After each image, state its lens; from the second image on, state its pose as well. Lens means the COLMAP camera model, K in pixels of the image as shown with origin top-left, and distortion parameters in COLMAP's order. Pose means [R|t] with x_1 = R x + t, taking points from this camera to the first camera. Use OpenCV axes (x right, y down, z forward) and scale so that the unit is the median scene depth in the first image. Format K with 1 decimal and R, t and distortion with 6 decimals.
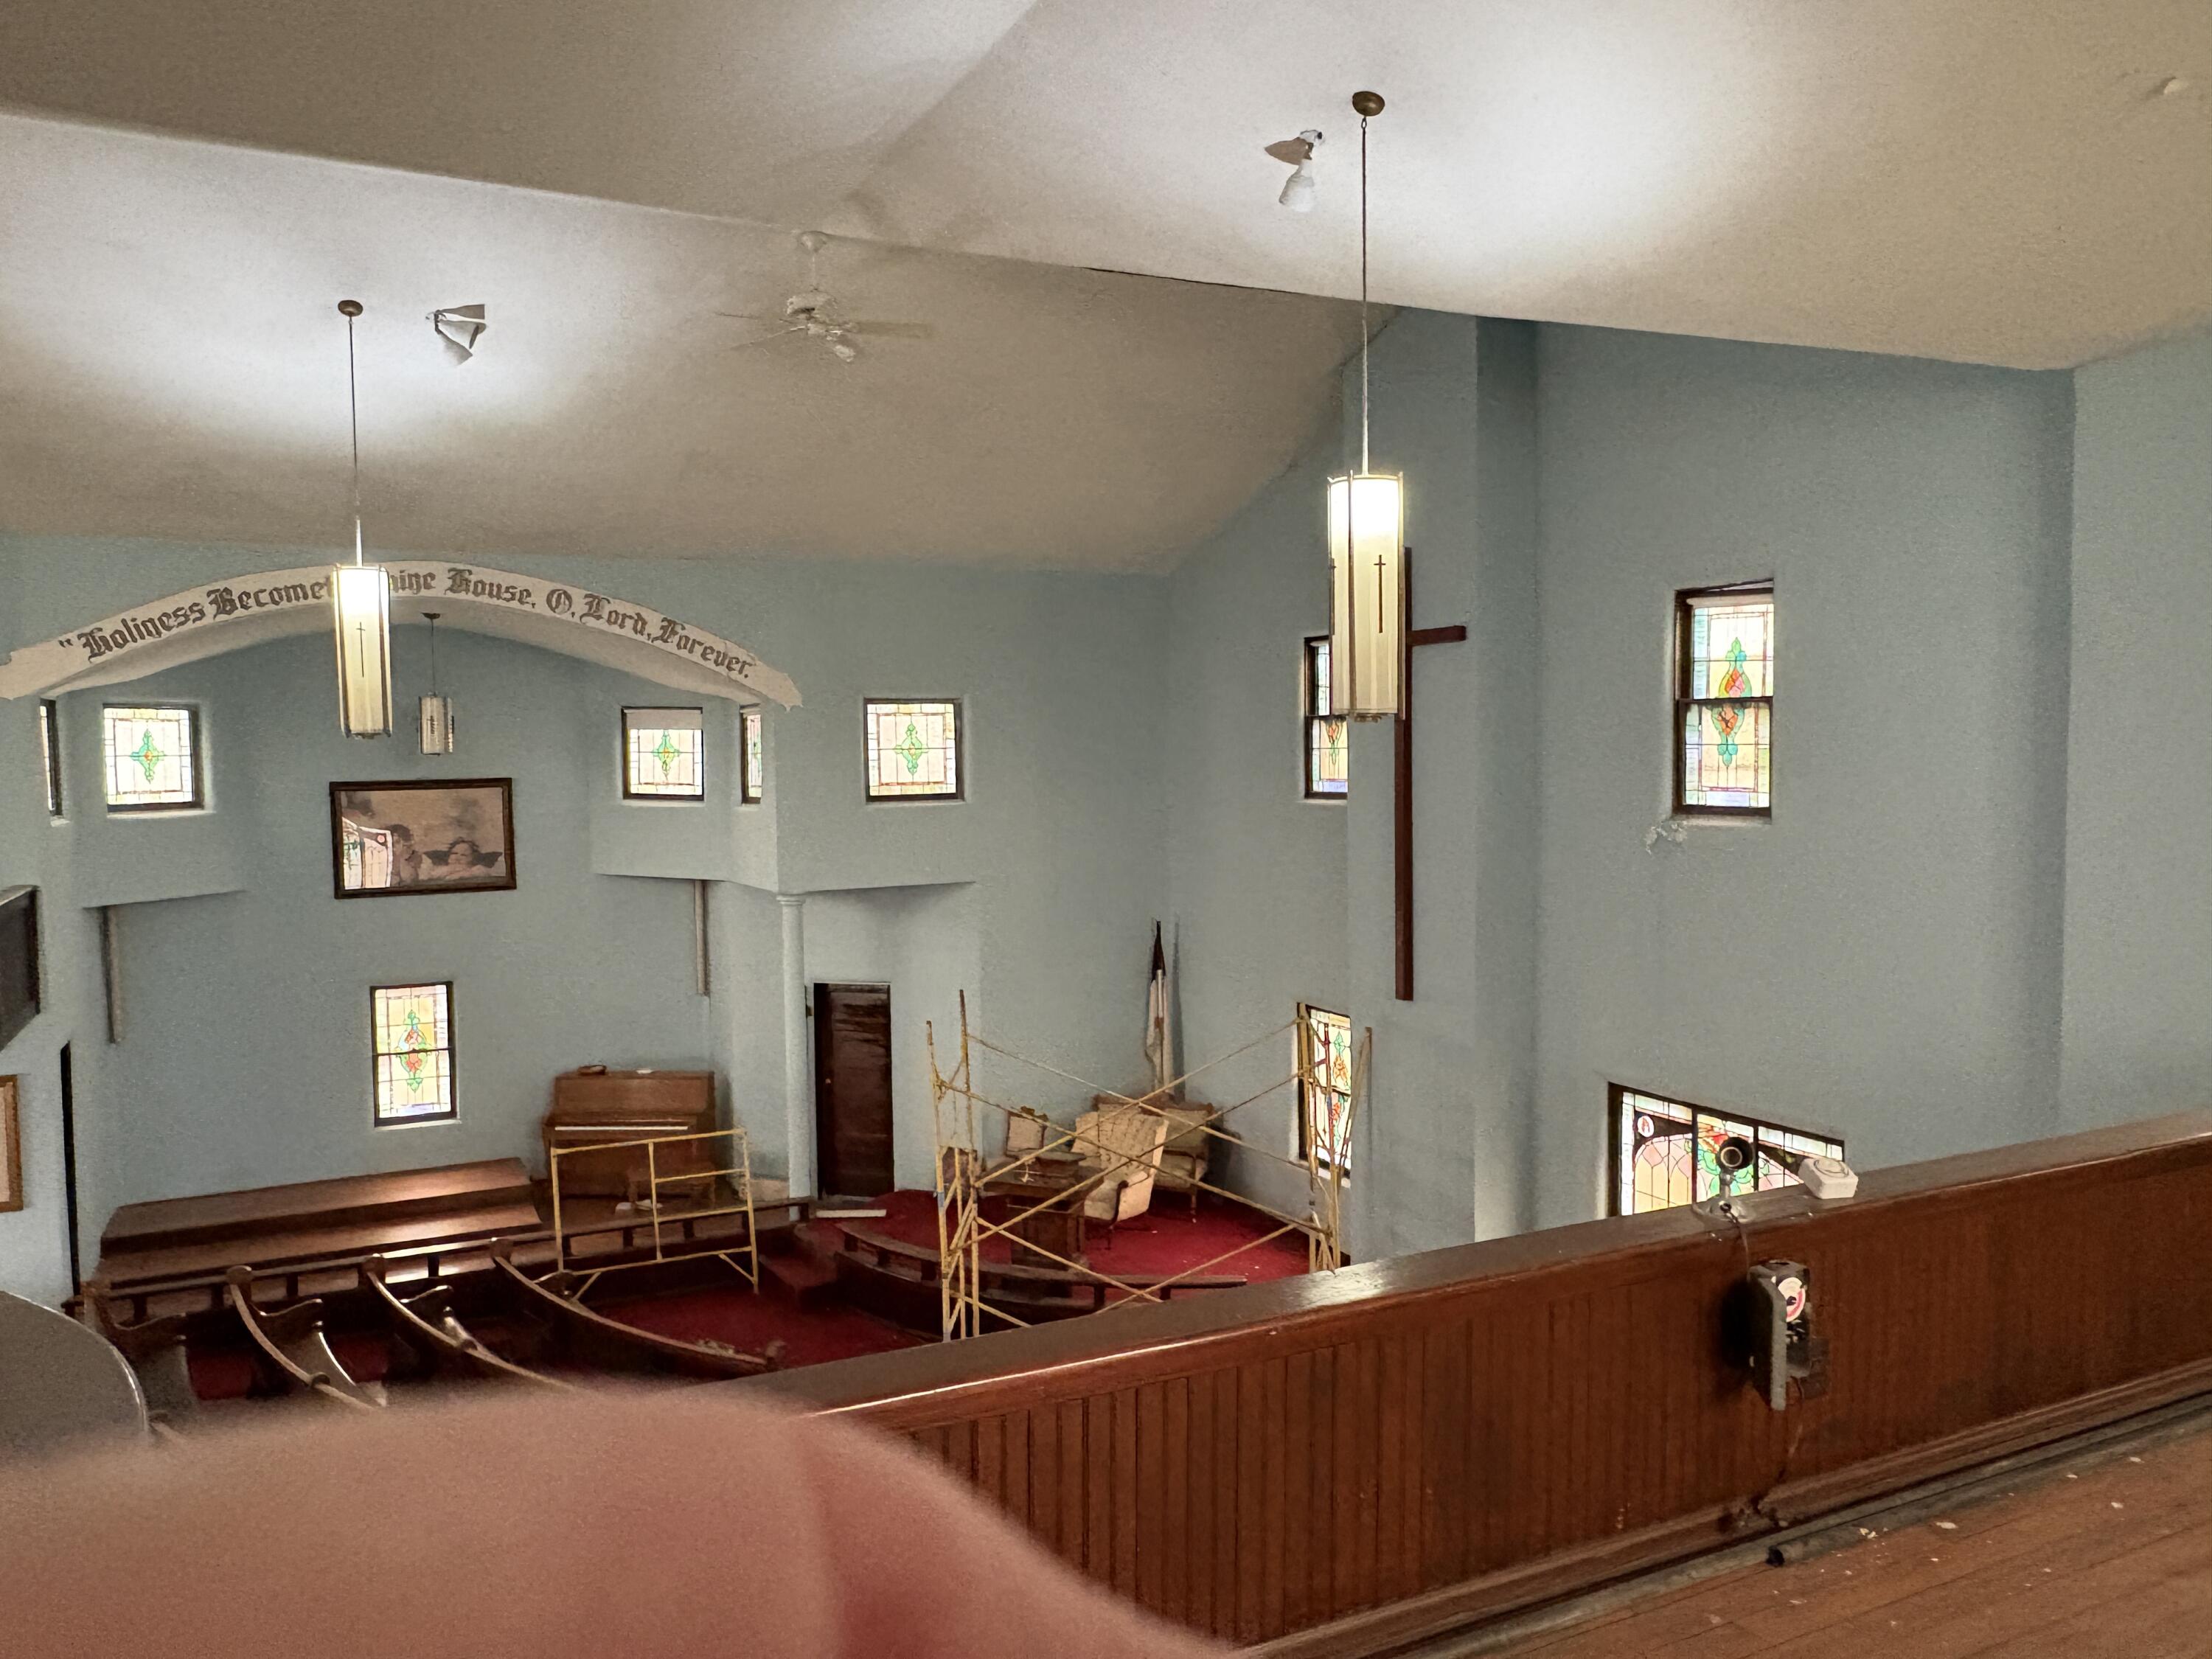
lens RADIAL K [[1575.7, 0, 1106.9], [0, 1575.7, 832.0], [0, 0, 1]] dist [0.000655, 0.003714]
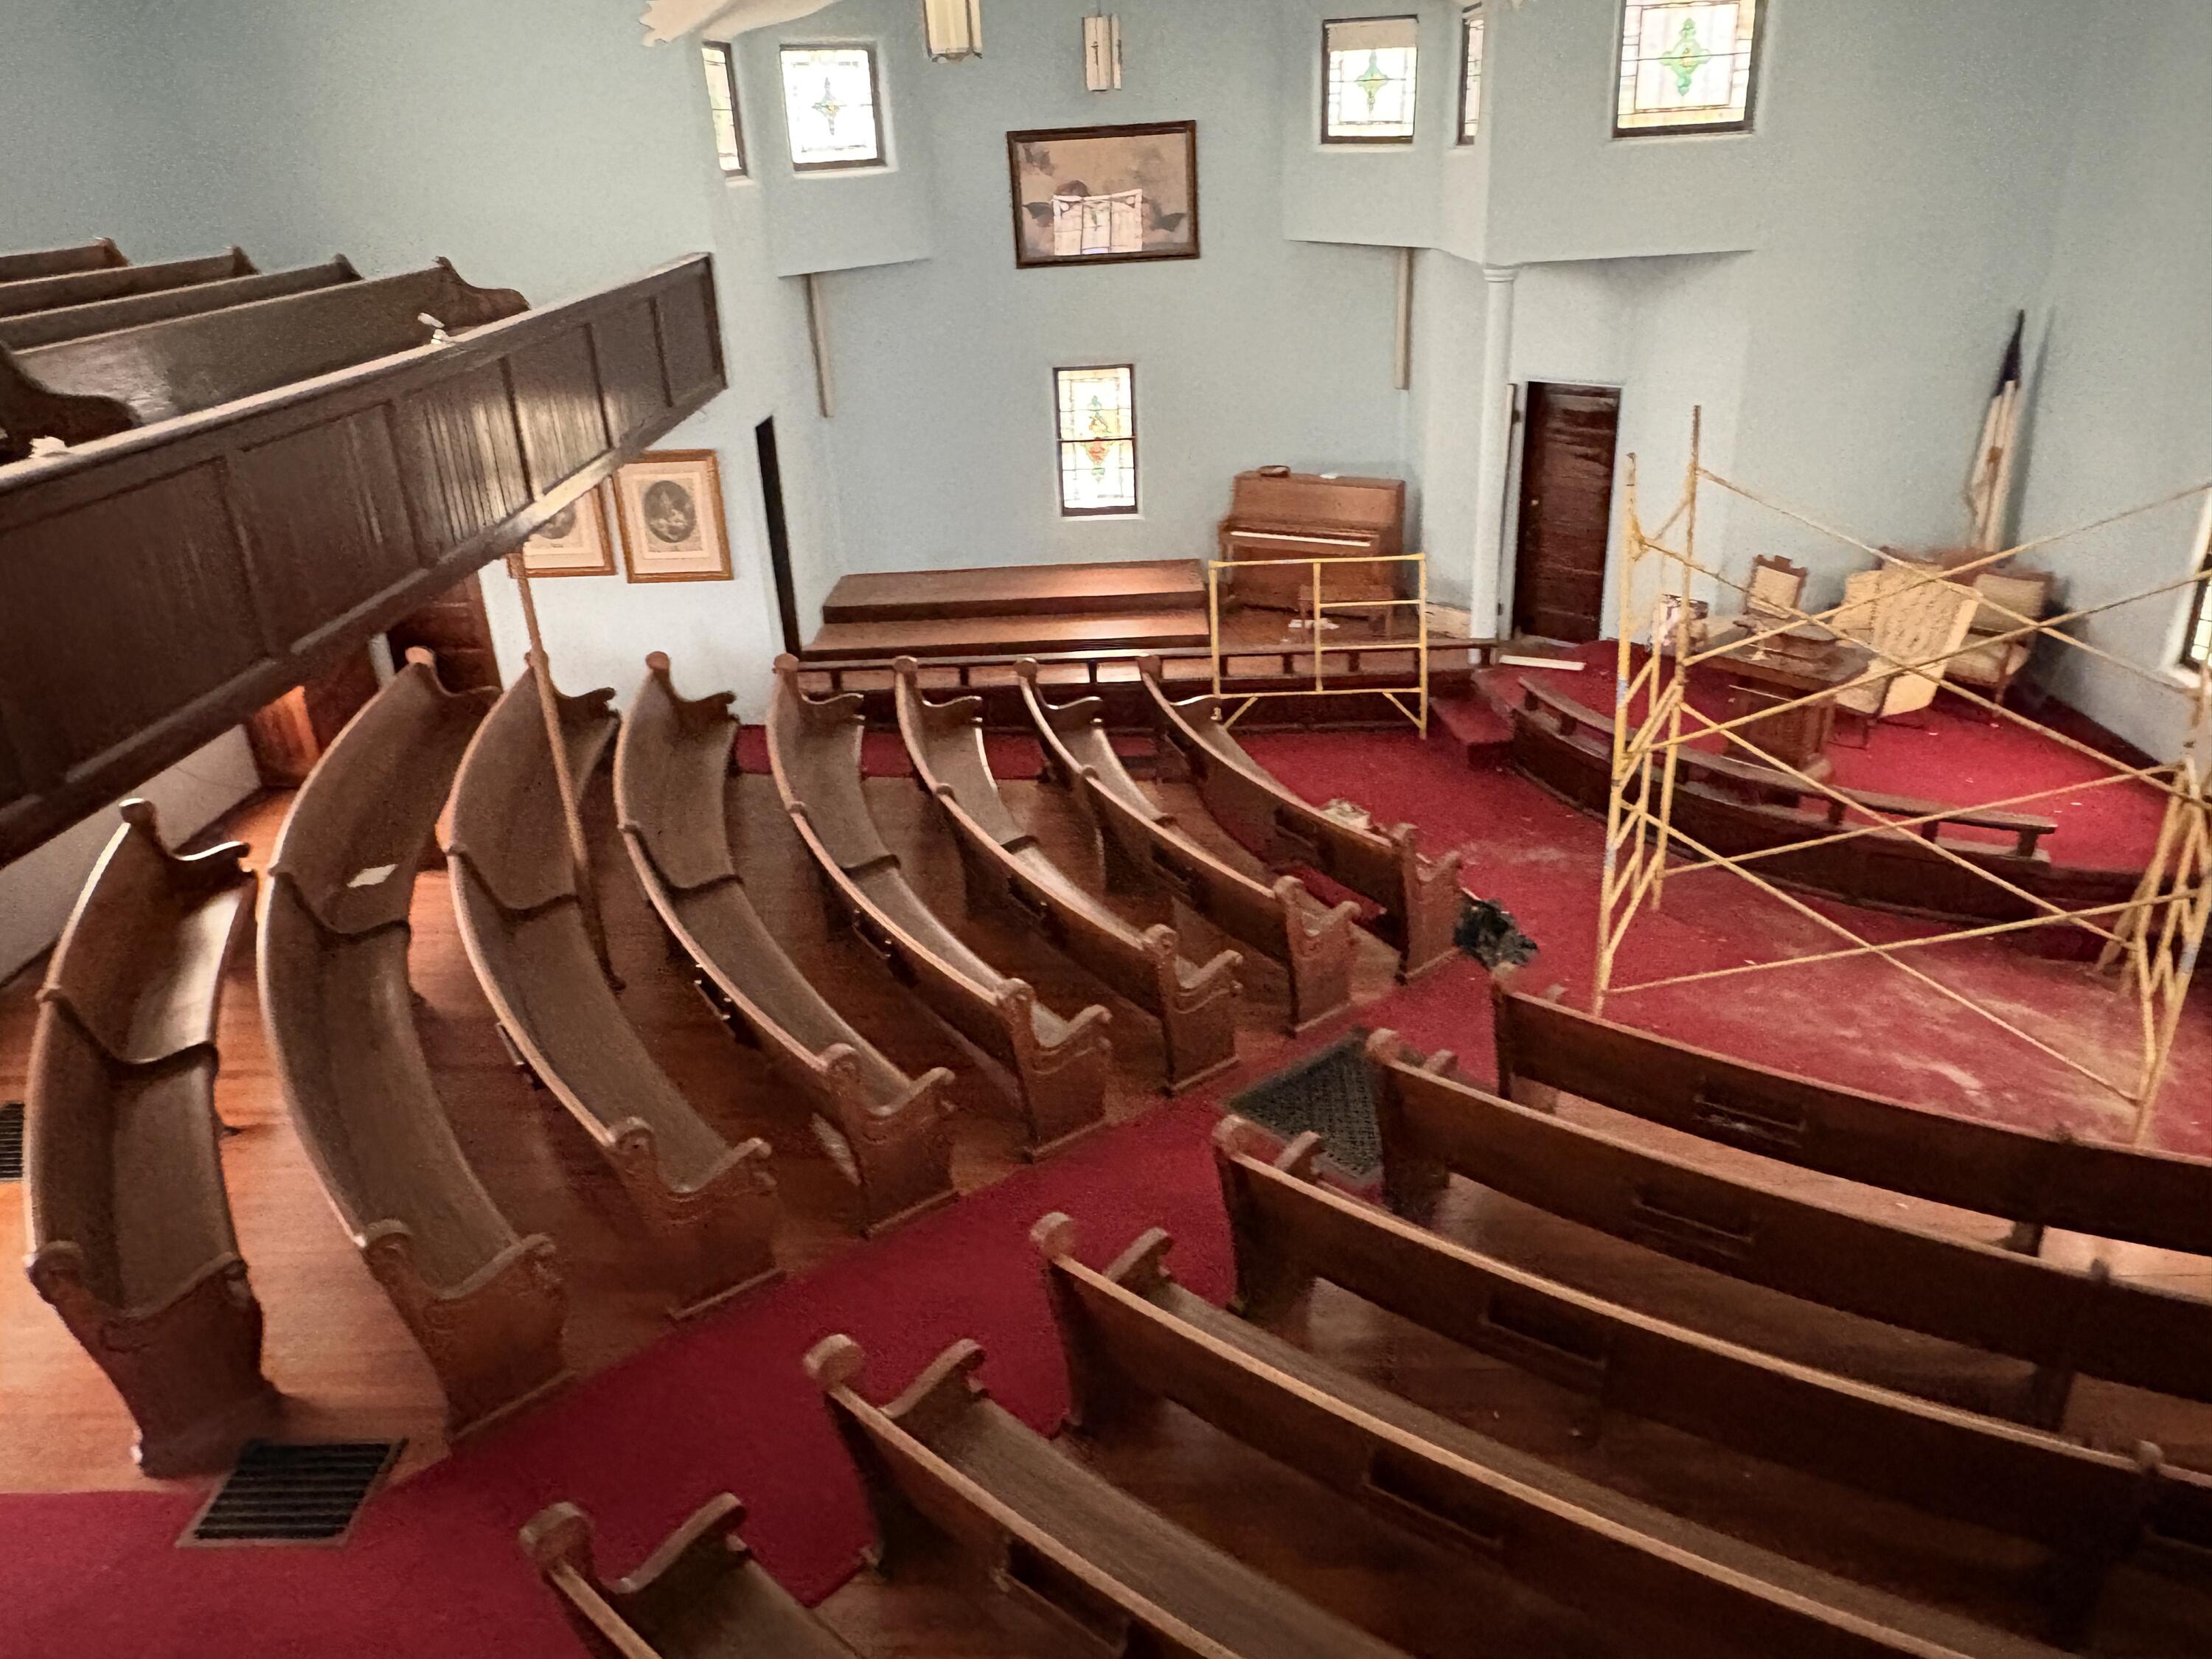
lens RADIAL K [[1575.7, 0, 1089.2], [0, 1575.7, 828.4], [0, 0, 1]] dist [0.000655, 0.003714]
pose [[0.886424, 0.161121, -0.433928, 0.006539], [0.013032, 0.928403, 0.371347, 0.004581], [0.462692, -0.334826, 0.820858, 0.159081]]
